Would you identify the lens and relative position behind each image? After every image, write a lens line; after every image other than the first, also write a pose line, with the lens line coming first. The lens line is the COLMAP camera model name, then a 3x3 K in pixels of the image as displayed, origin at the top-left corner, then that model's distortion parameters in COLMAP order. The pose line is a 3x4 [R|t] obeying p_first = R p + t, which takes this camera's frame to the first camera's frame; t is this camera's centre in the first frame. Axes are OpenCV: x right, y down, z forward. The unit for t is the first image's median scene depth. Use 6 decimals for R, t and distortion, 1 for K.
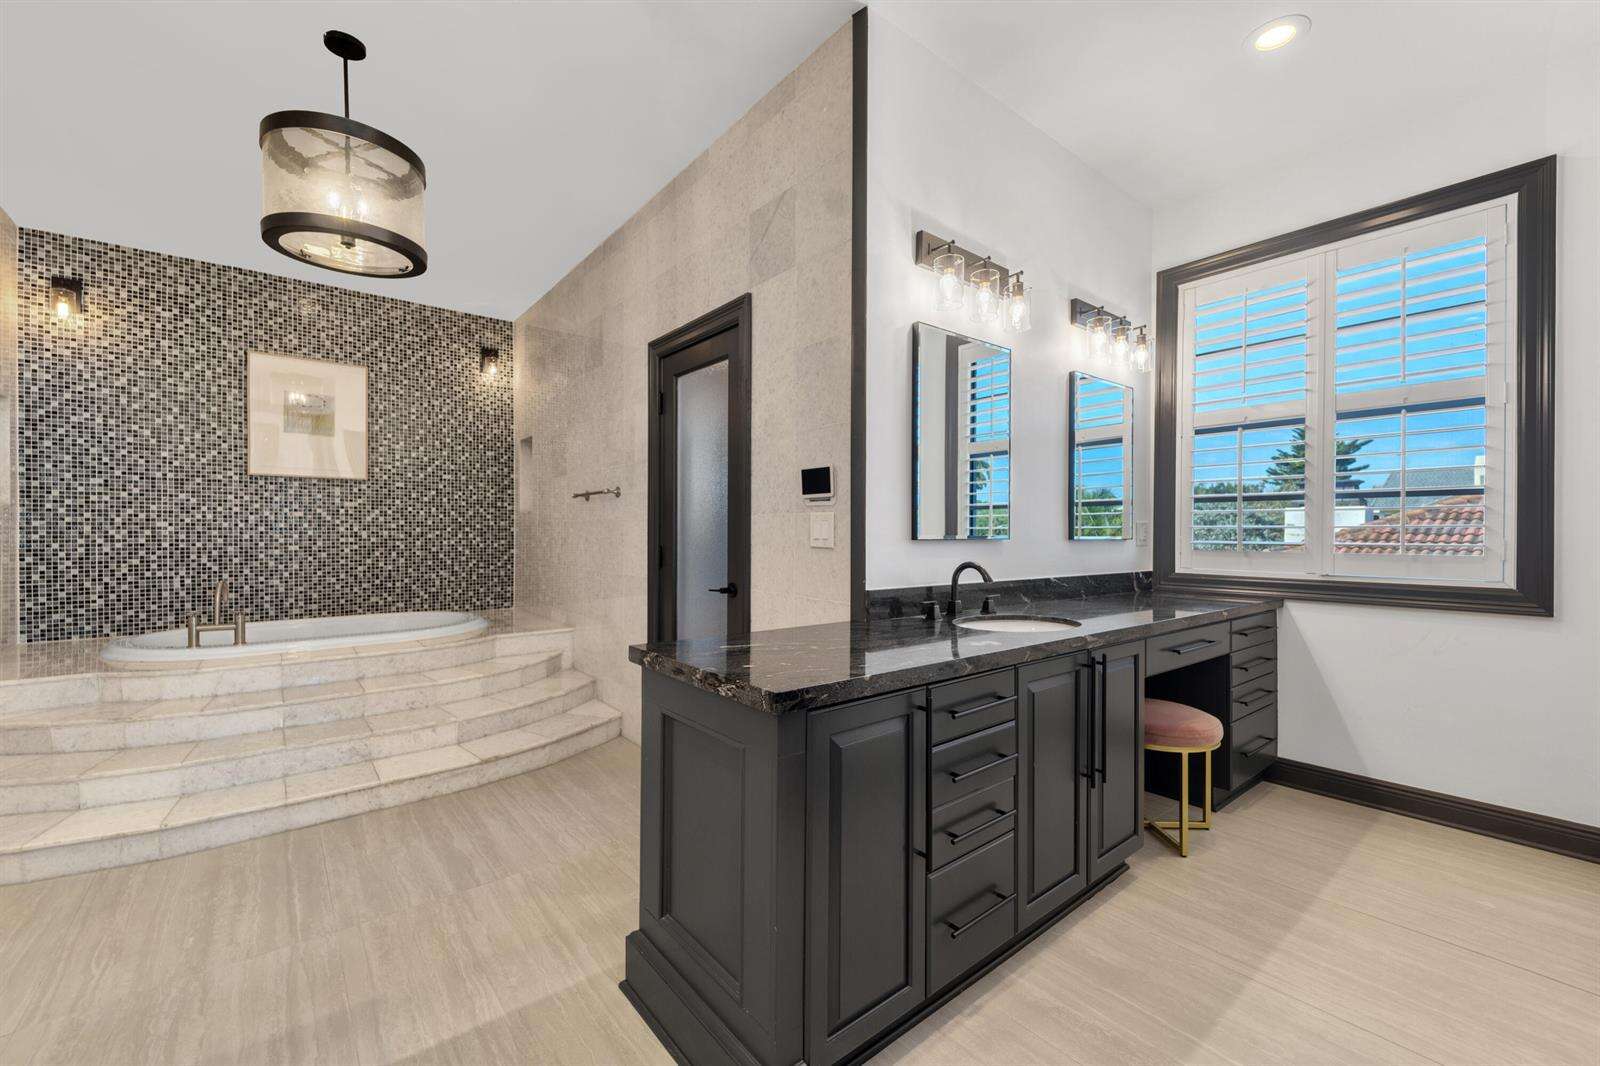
lens RADIAL K [[645.1, 0, 804.3], [0, 645.1, 532.0], [0, 0, 1]] dist [0.027517, -0.016286]
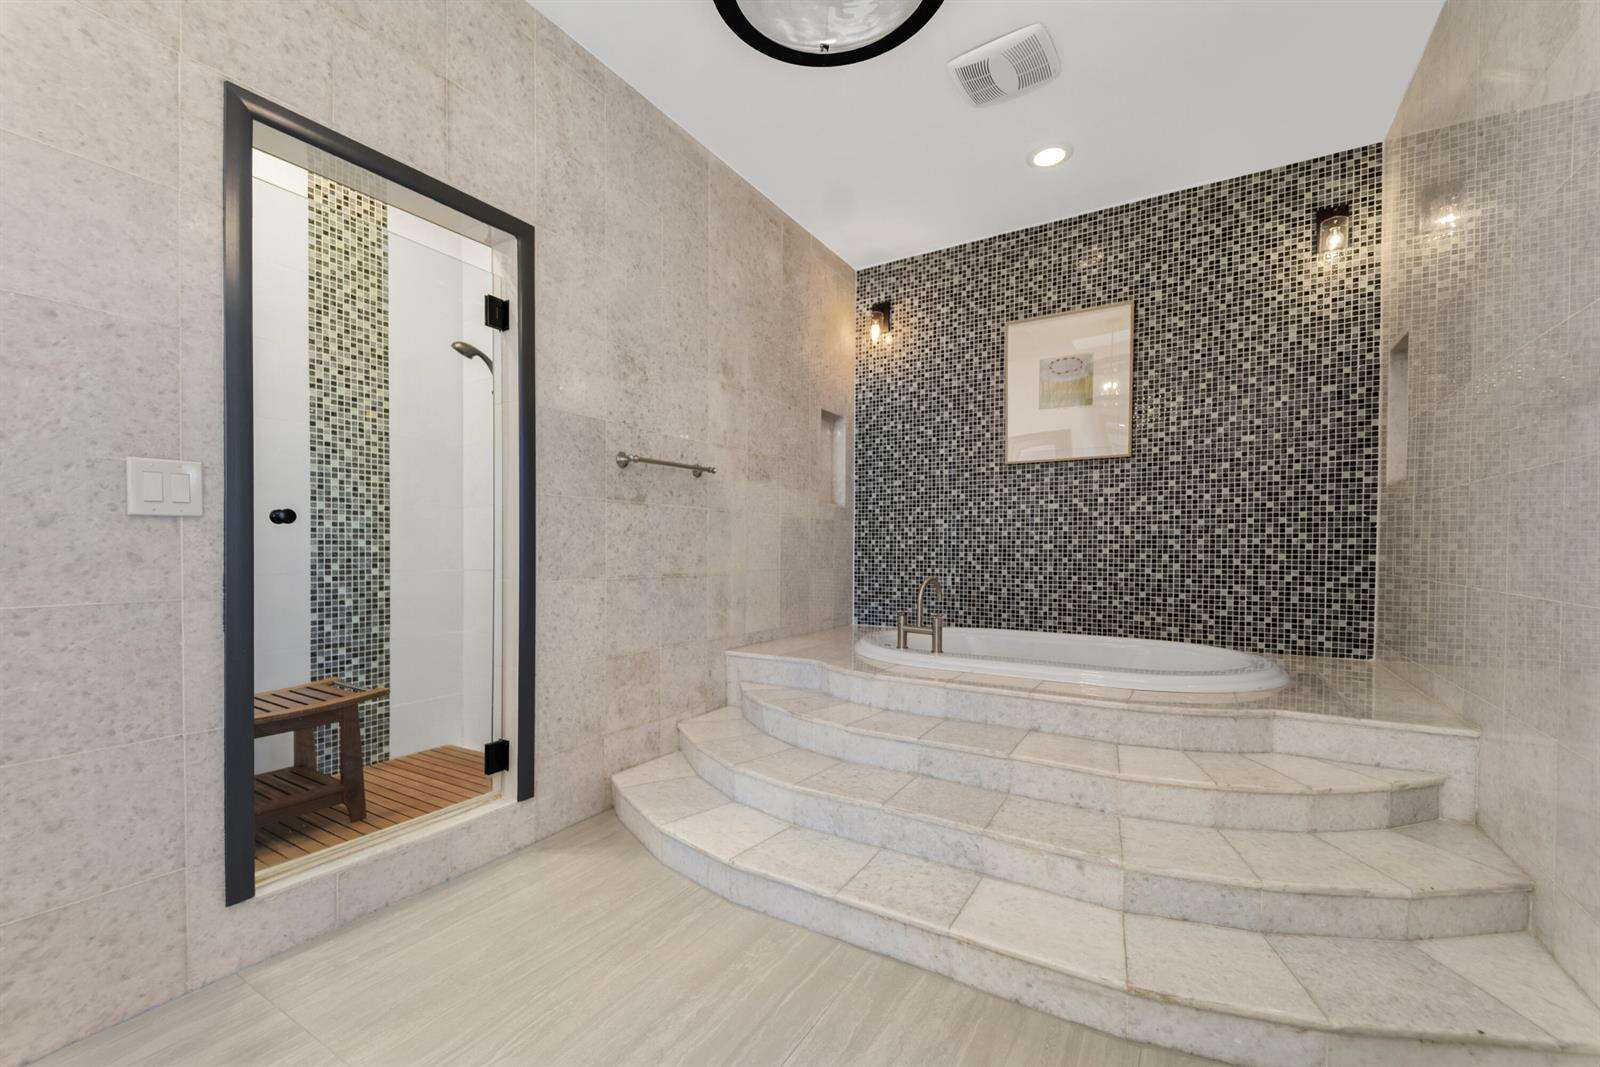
lens RADIAL K [[655.6, 0, 792.6], [0, 655.6, 559.2], [0, 0, 1]] dist [0.038189, -0.023181]
pose [[0.327080, 0.017006, -0.944844, -0.100372], [-0.003377, 0.999853, 0.016827, 0.030560], [0.944991, -0.002313, 0.327089, 0.463240]]
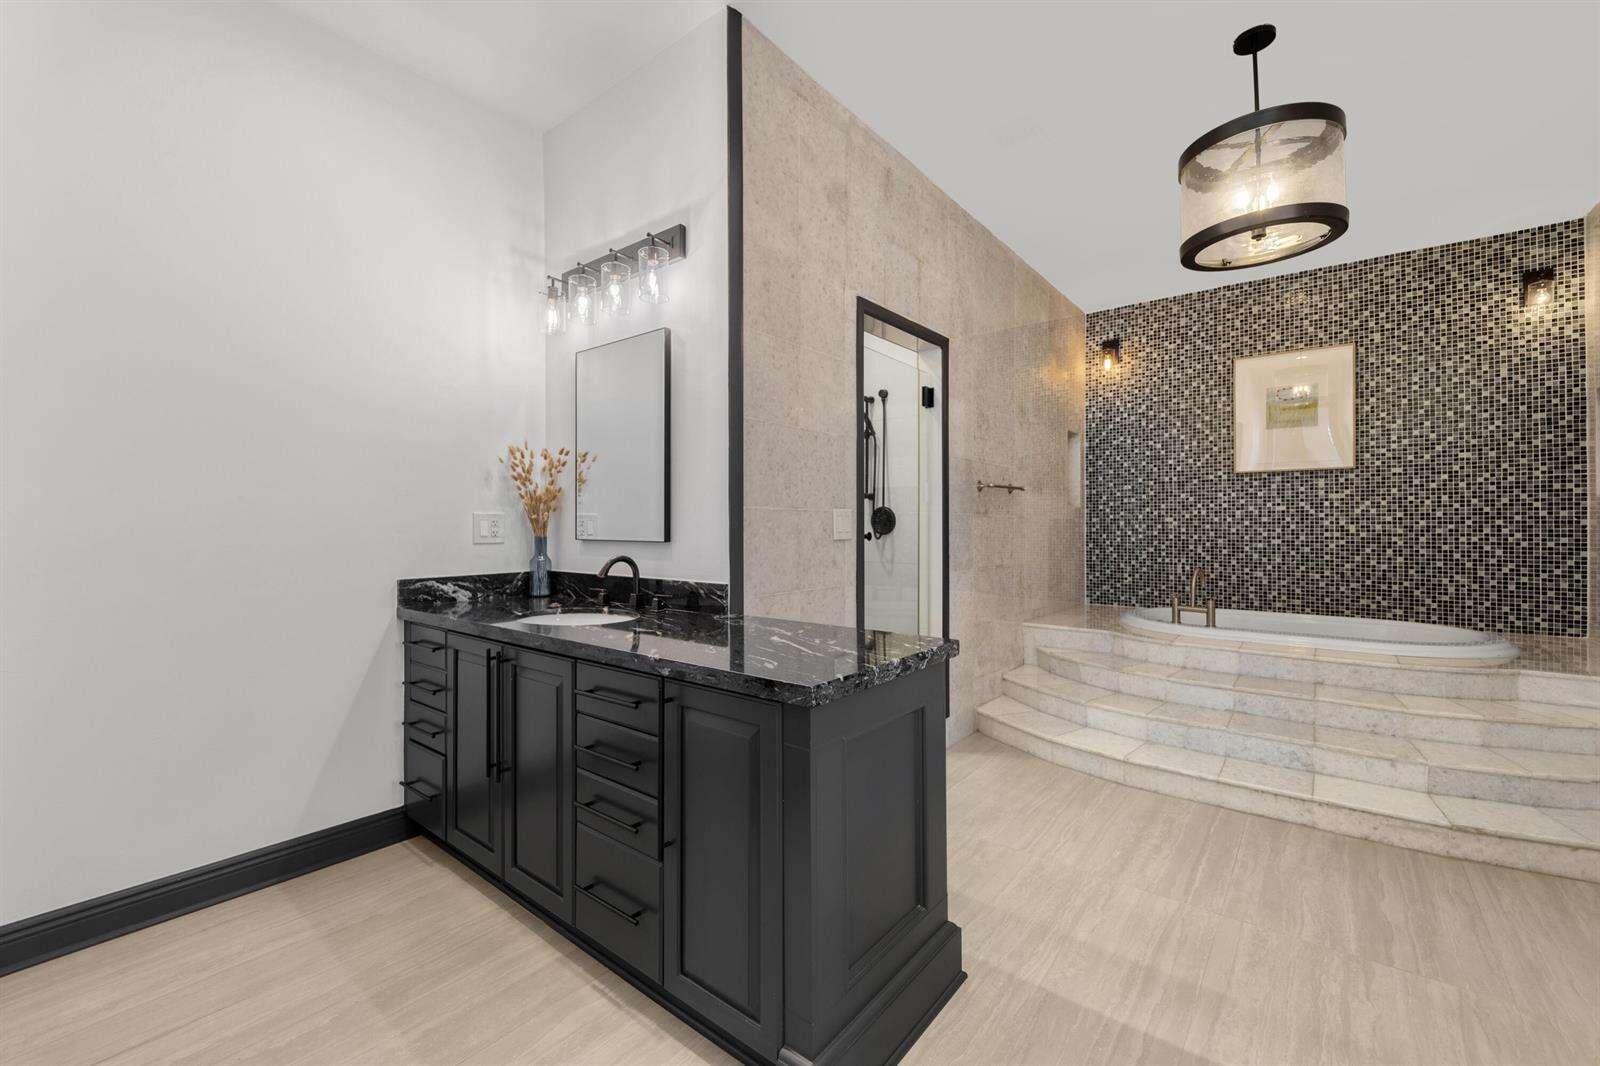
lens RADIAL K [[656.3, 0, 794.2], [0, 656.3, 522.3], [0, 0, 1]] dist [0.039609, -0.021798]
pose [[0.206645, -0.005424, -0.978401, 0.084884], [0.000717, 0.999985, -0.005393, -0.000870], [0.978416, 0.000413, 0.206646, 0.059665]]
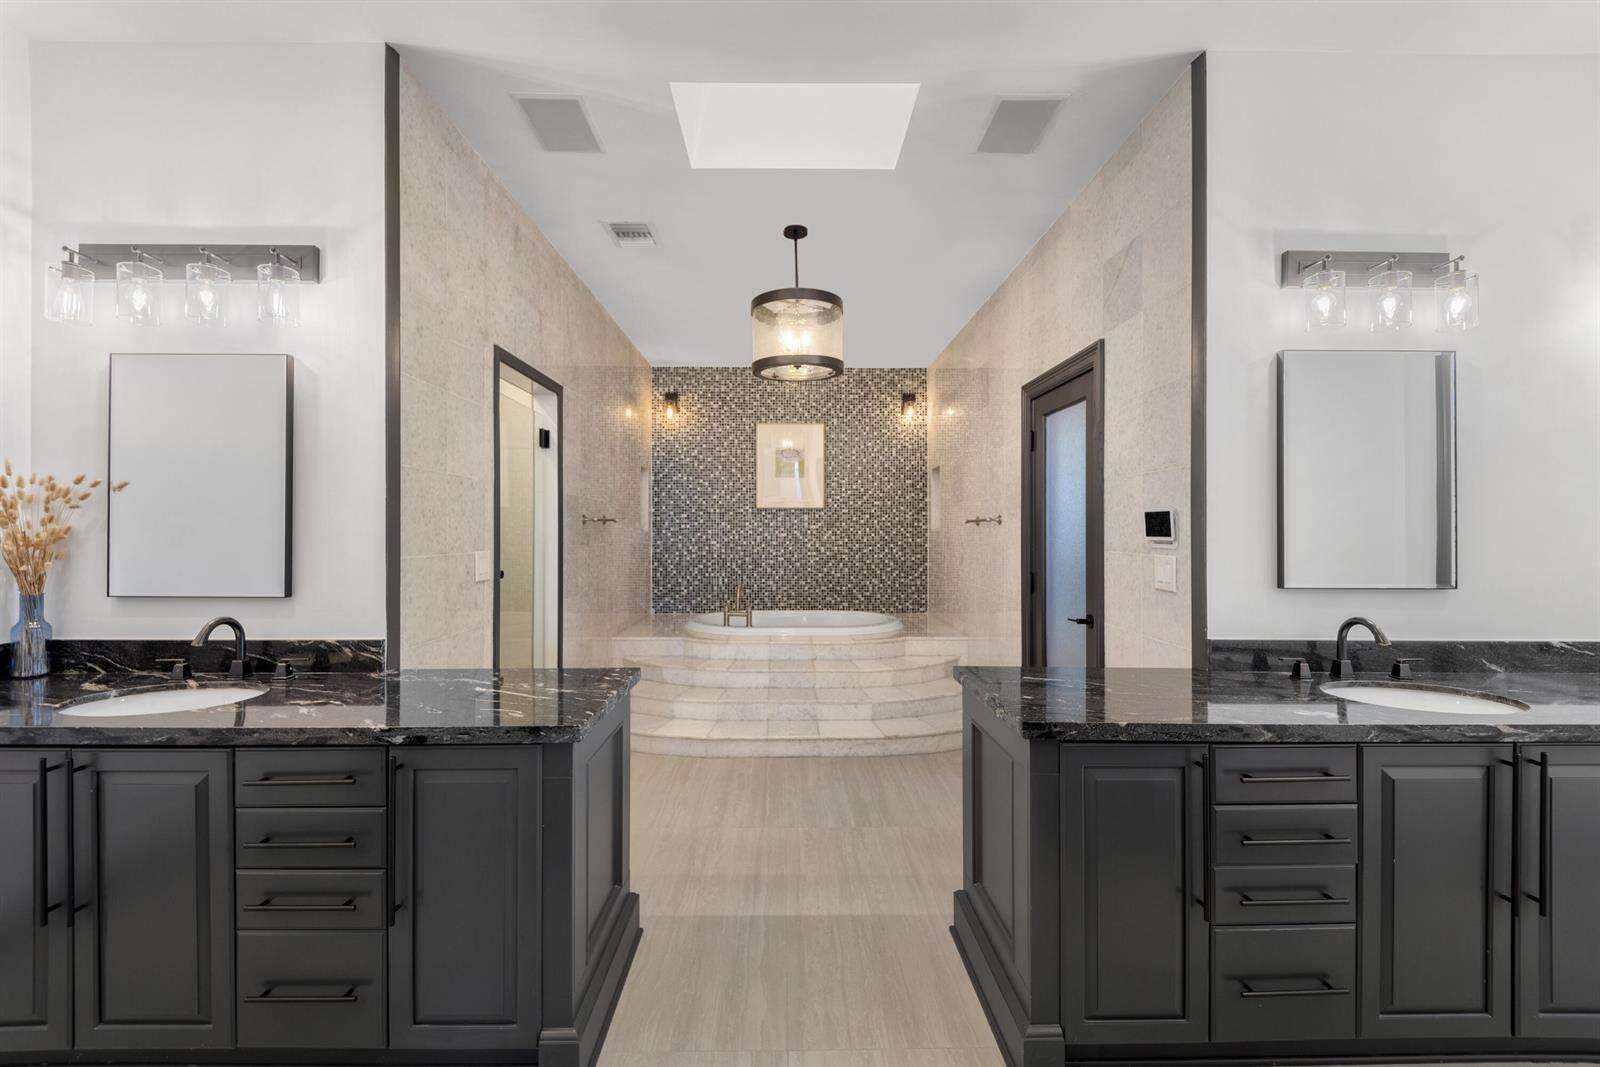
lens RADIAL K [[648.6, 0, 792.1], [0, 648.6, 527.2], [0, 0, 1]] dist [-0.001567, -0.000525]
pose [[0.783399, -0.003952, -0.621506, 0.115668], [-0.000197, 0.999978, -0.006606, -0.039002], [0.621519, 0.005298, 0.783381, -0.087592]]
